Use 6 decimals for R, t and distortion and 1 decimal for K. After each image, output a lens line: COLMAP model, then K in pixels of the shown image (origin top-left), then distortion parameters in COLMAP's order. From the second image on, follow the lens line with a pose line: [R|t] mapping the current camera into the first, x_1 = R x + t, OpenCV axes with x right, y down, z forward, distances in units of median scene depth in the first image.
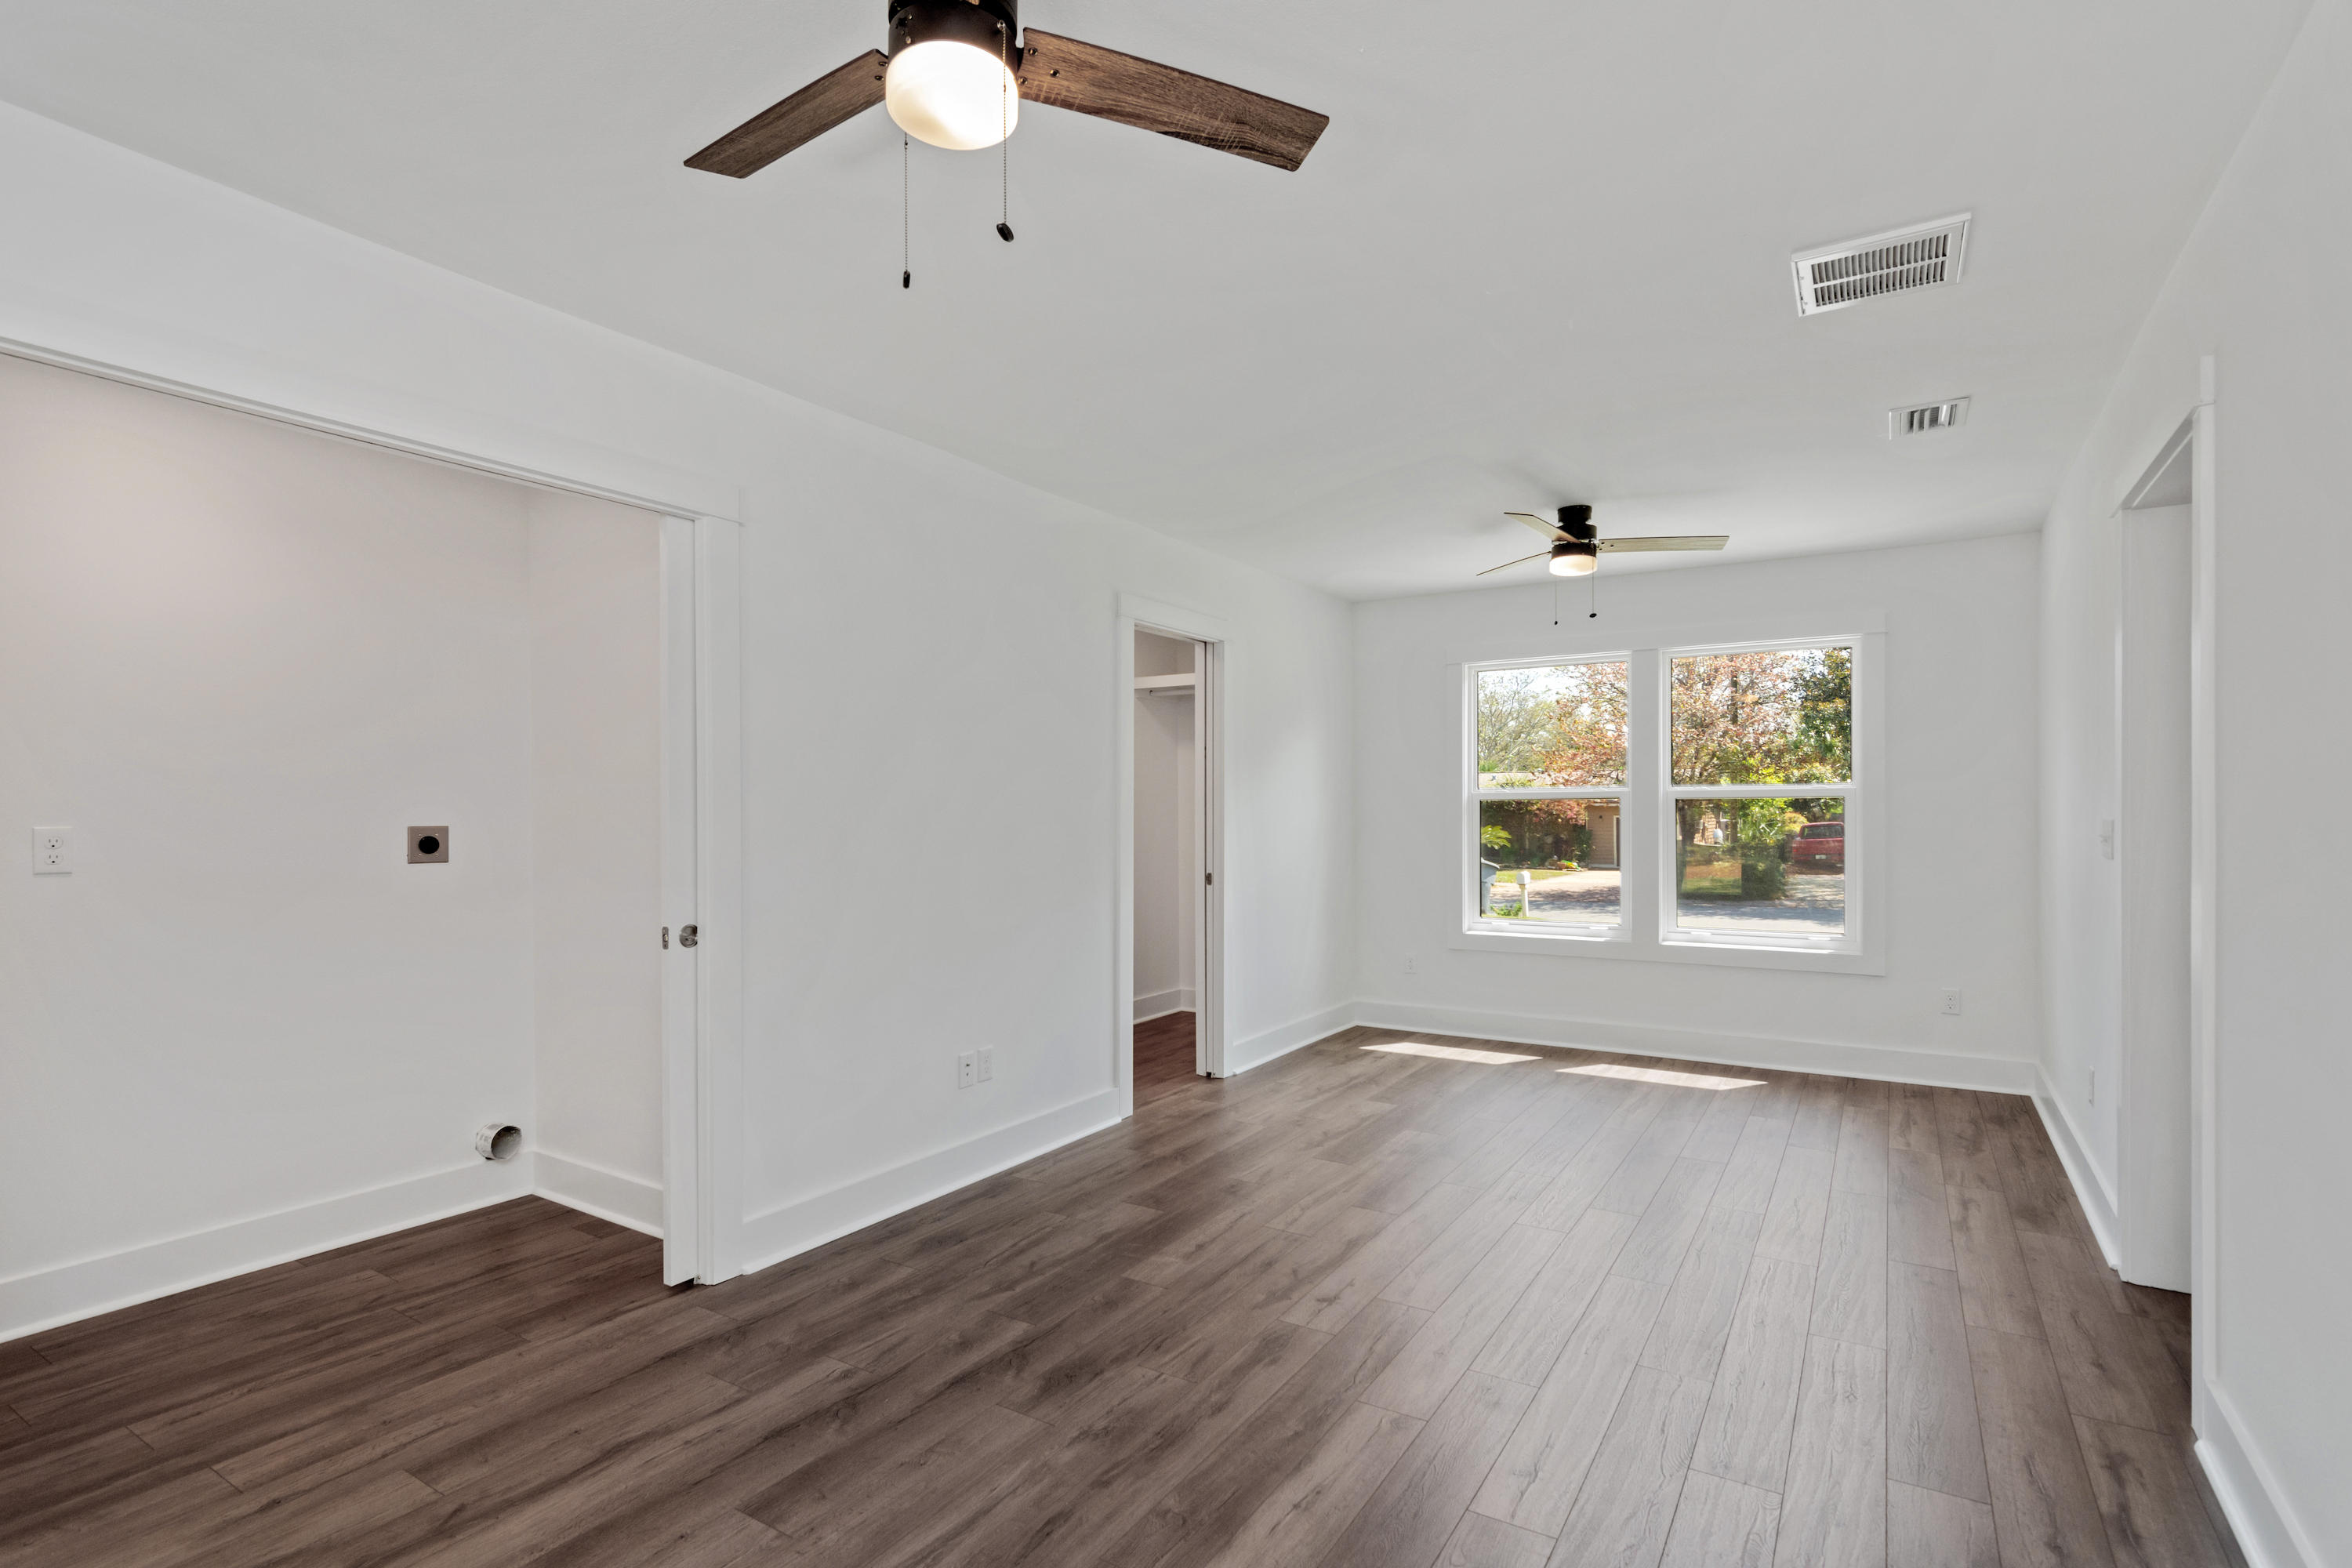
lens RADIAL K [[1135.5, 0, 1172.4], [0, 1135.5, 817.8], [0, 0, 1]] dist [0.000419, -0.000074]
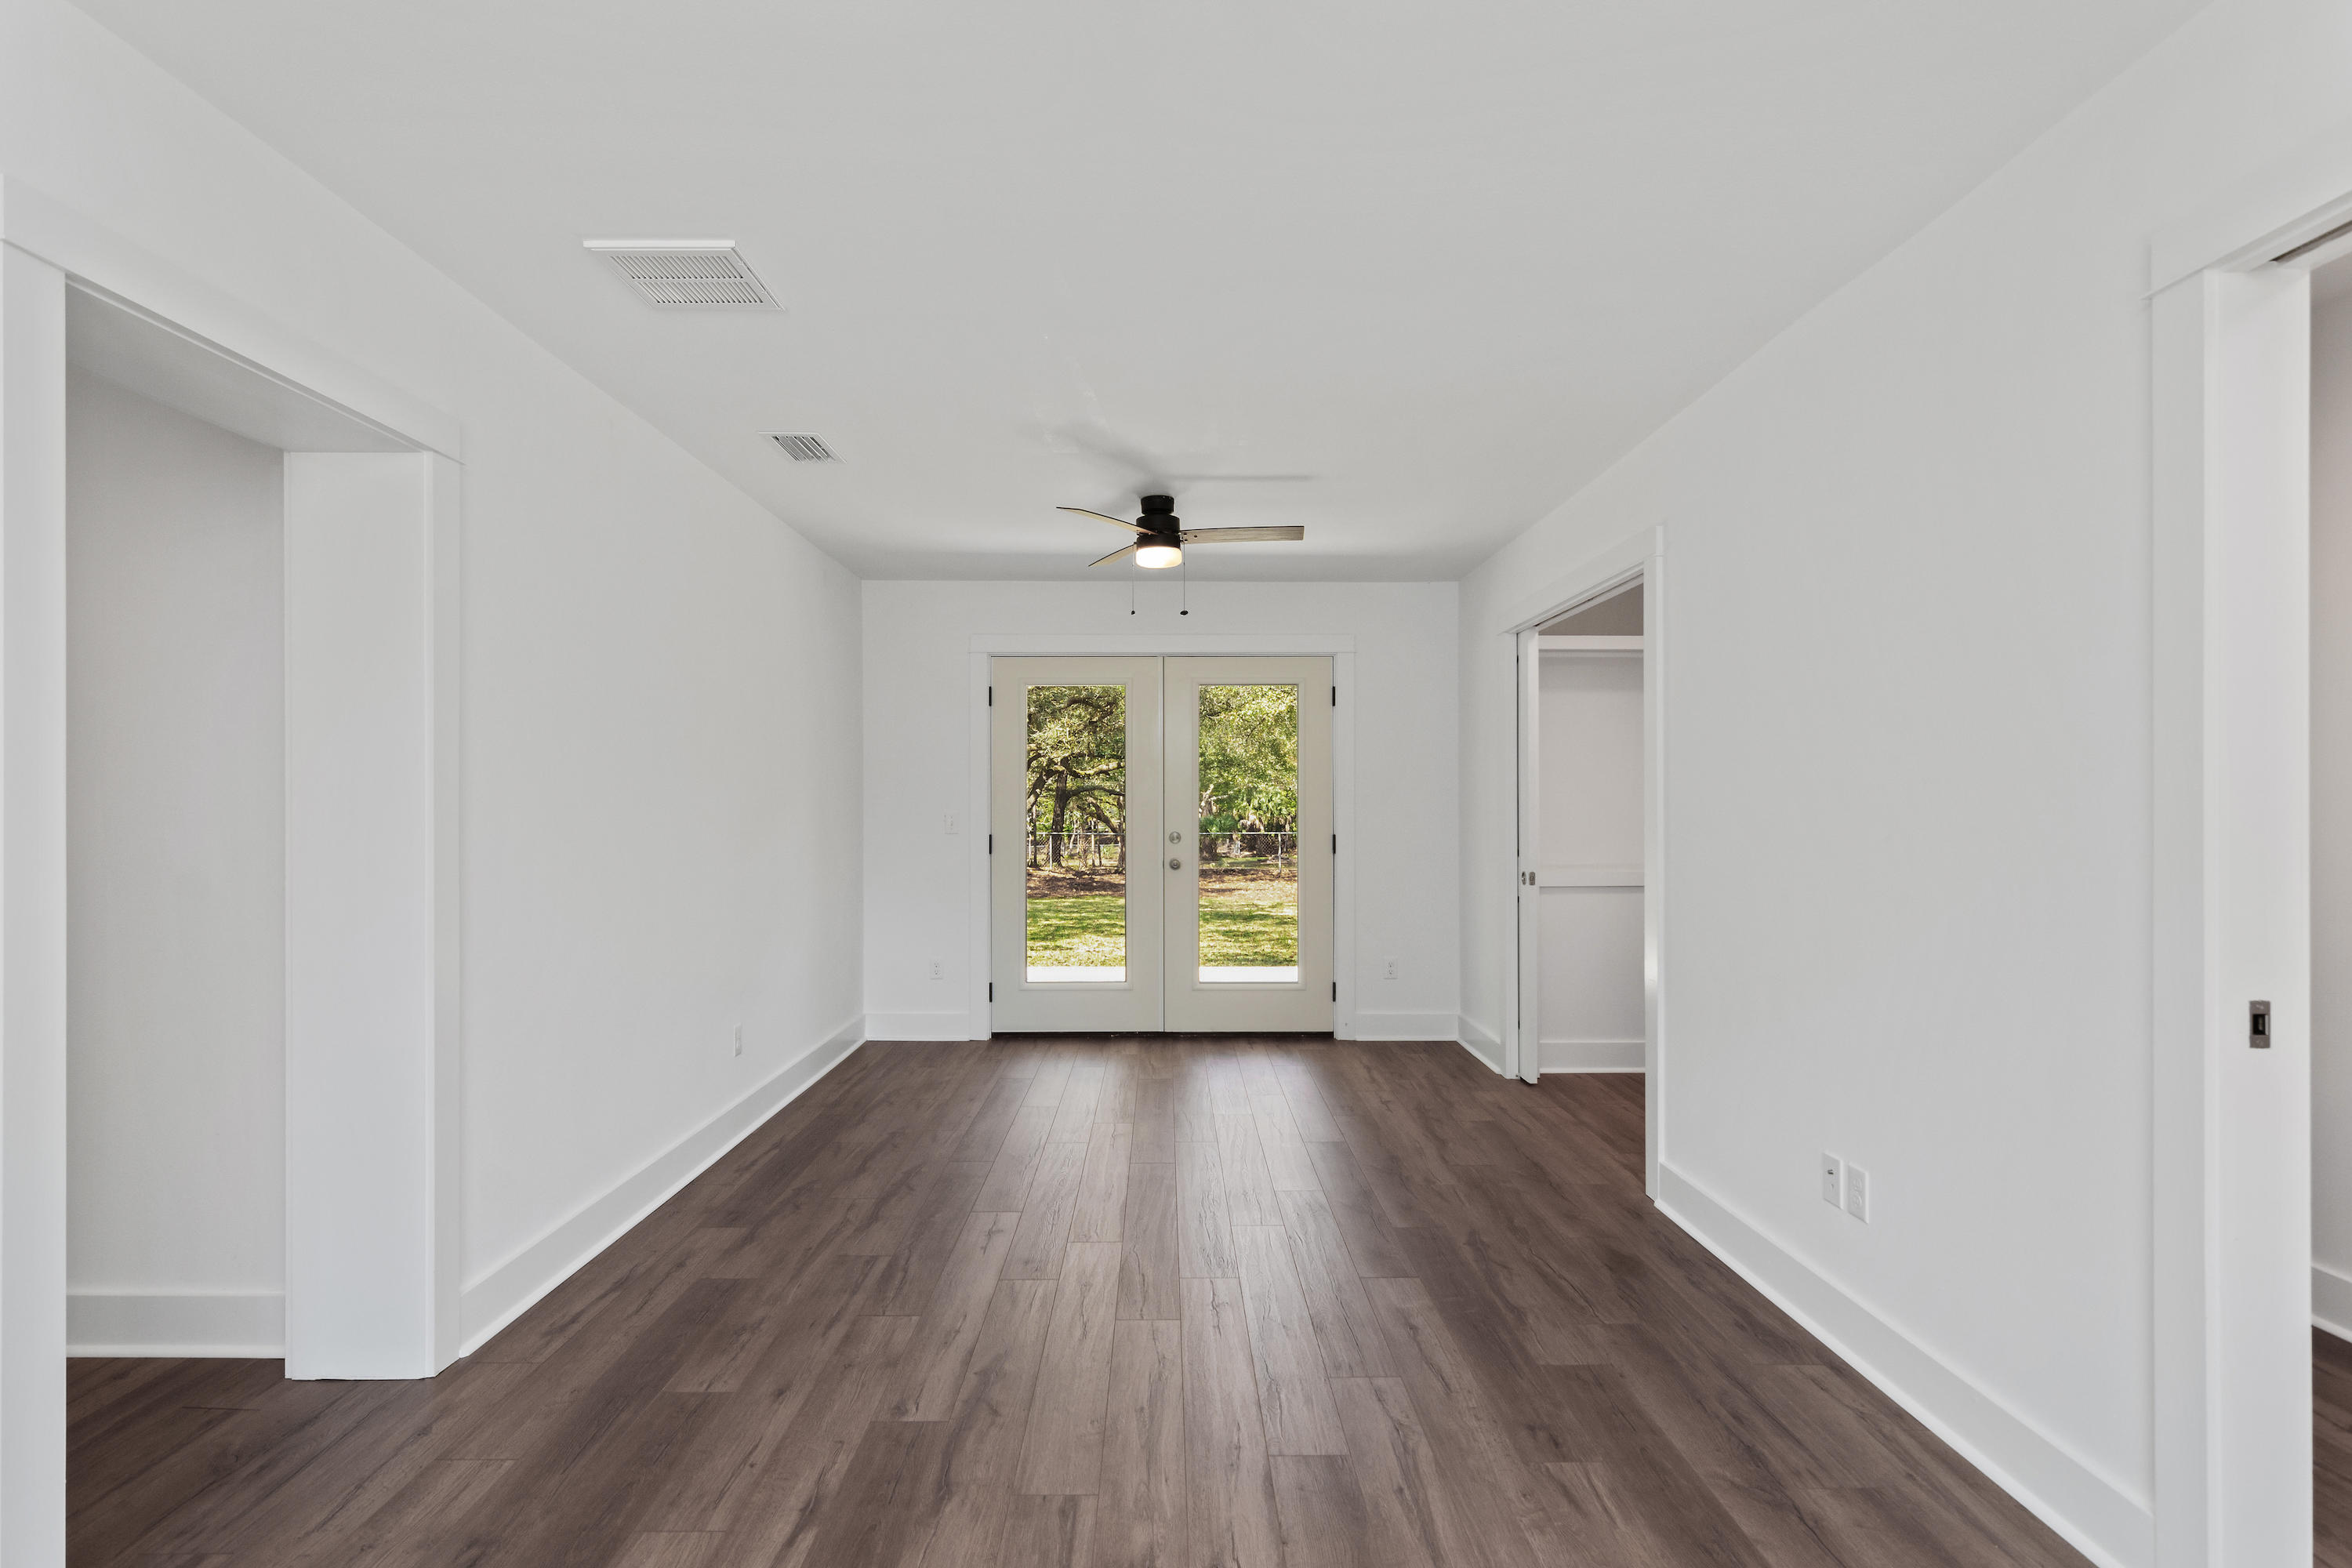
lens RADIAL K [[1134.5, 0, 1170.8], [0, 1134.5, 803.7], [0, 0, 1]] dist [0.001692, 0.000999]
pose [[-0.843803, 0.003503, -0.536642, 0.702009], [0.002153, 0.999993, 0.003142, -0.011265], [0.536649, 0.001496, -0.843804, 1.820289]]
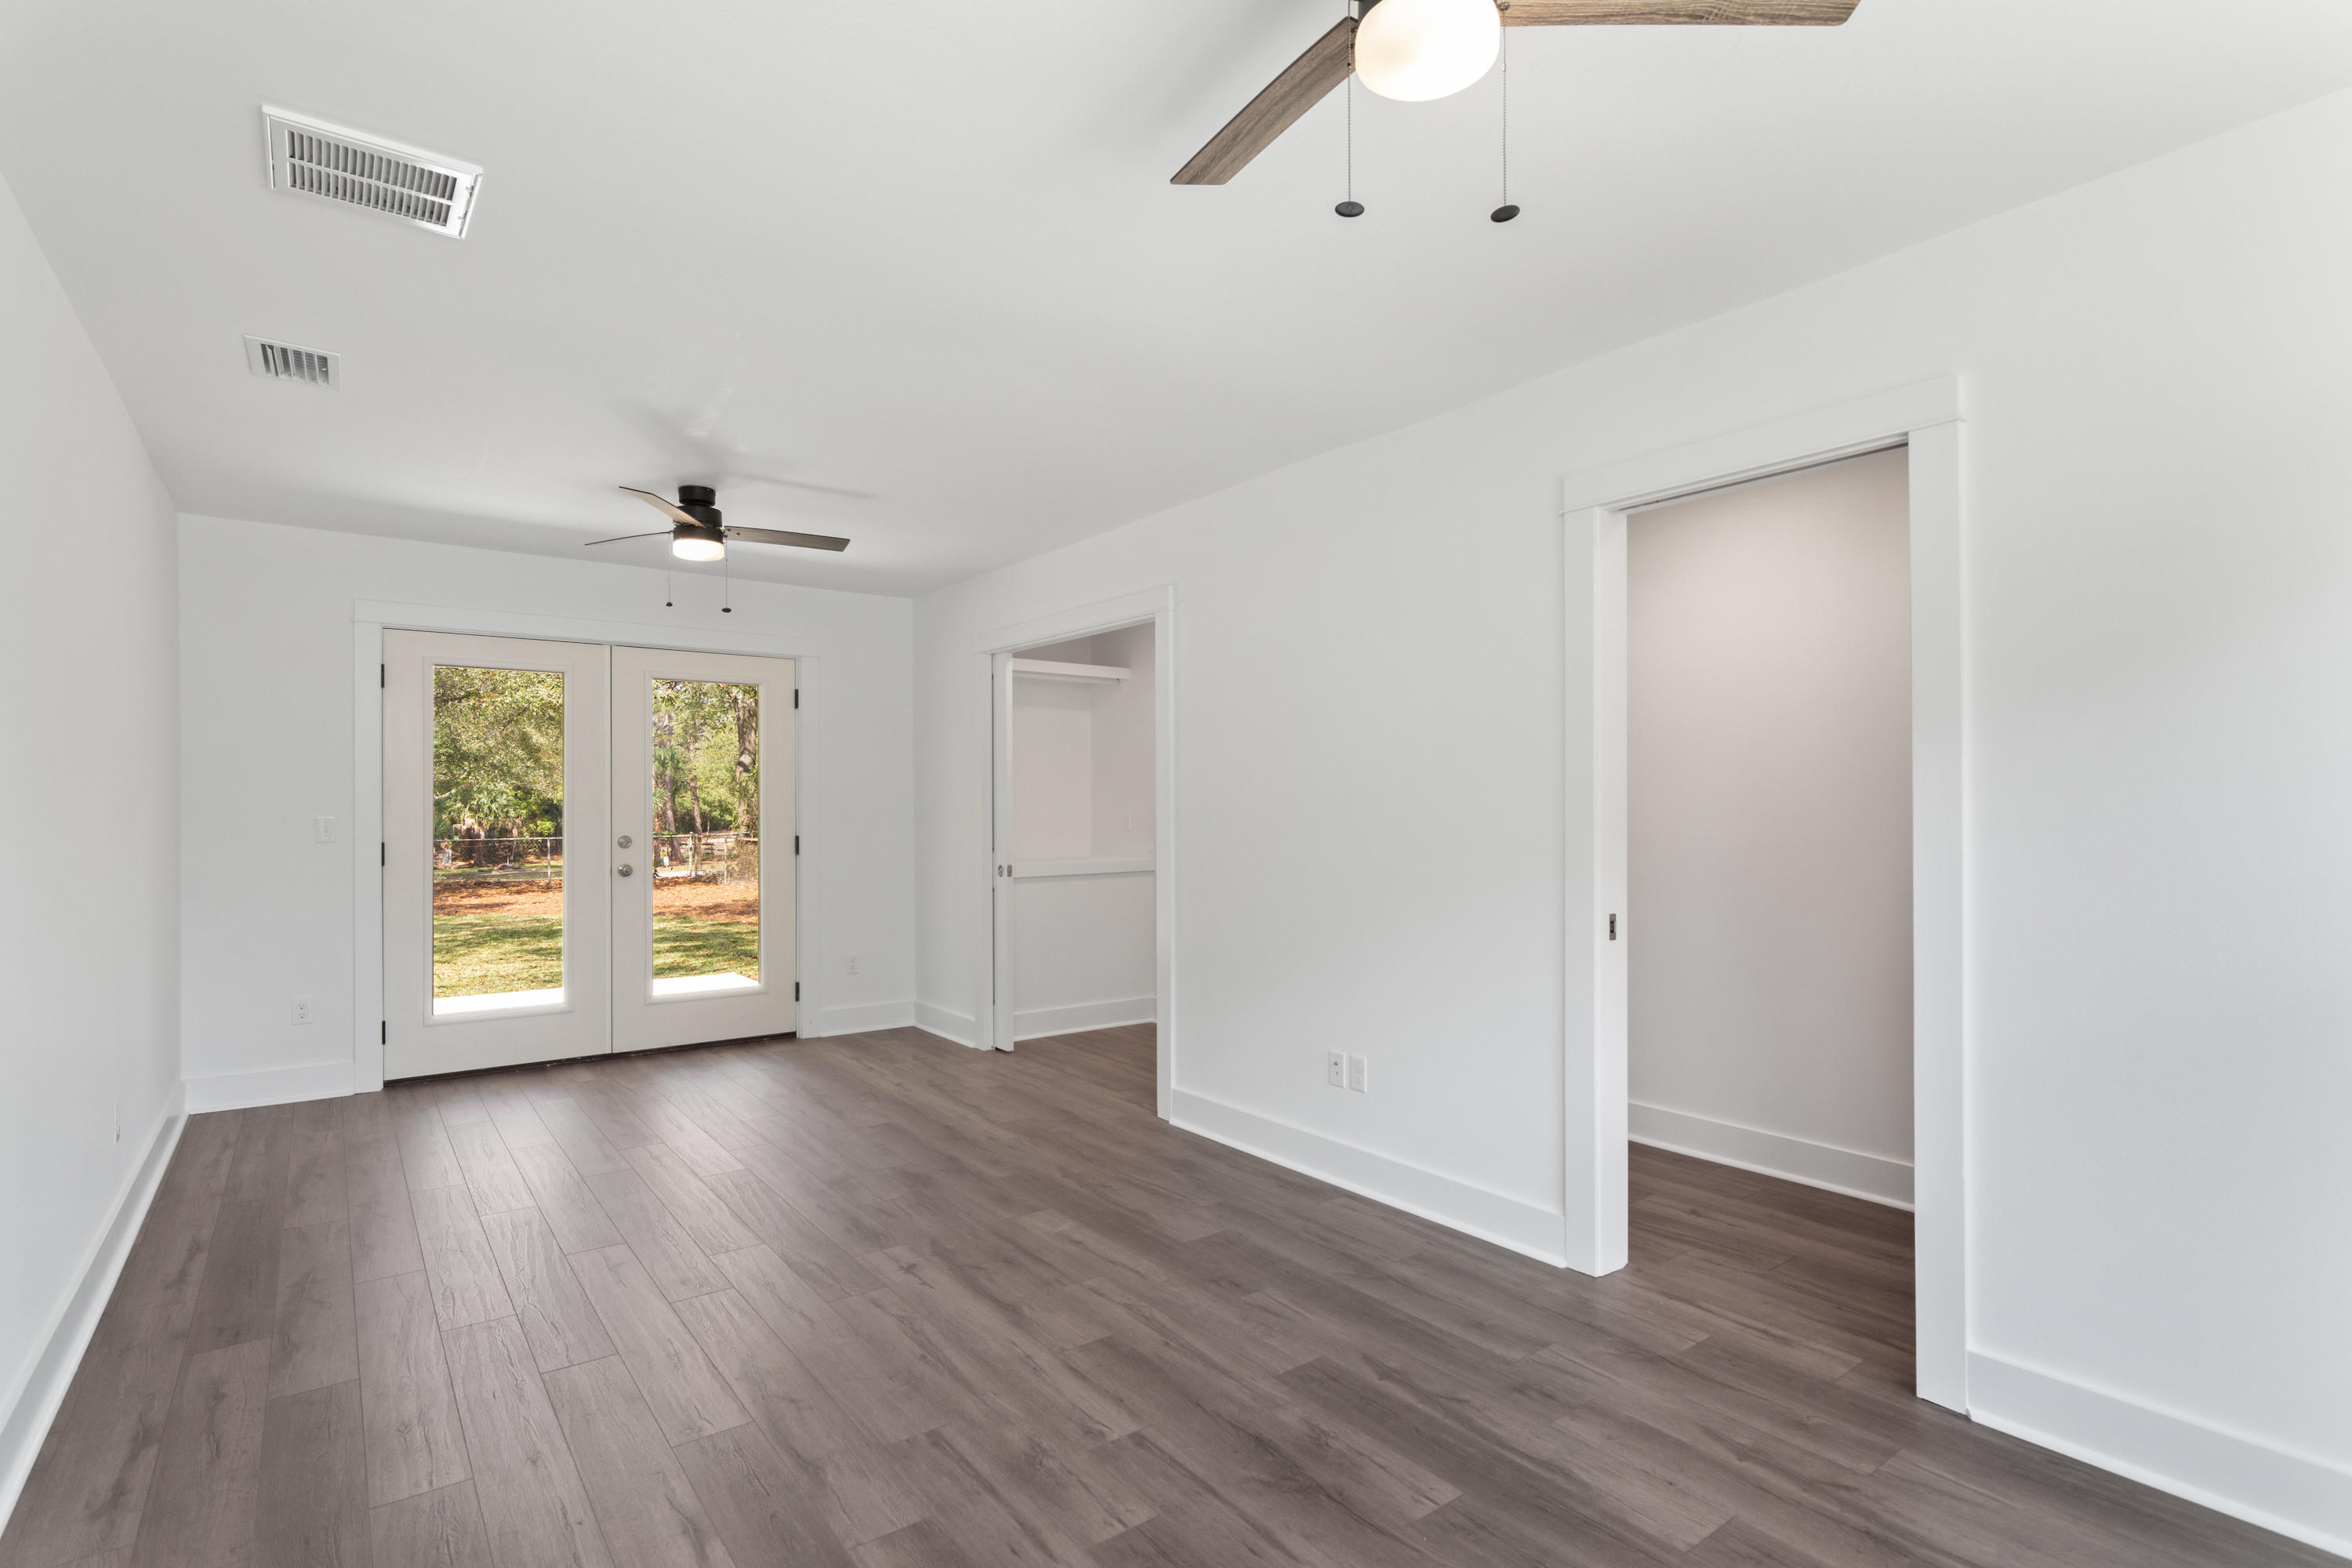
lens RADIAL K [[1134.5, 0, 1170.8], [0, 1134.5, 803.7], [0, 0, 1]] dist [0.001692, 0.000999]
pose [[-0.359342, 0.002440, -0.933203, 1.048569], [-0.000124, 0.999996, 0.002663, -0.012707], [0.933206, 0.001073, -0.359341, 1.624584]]
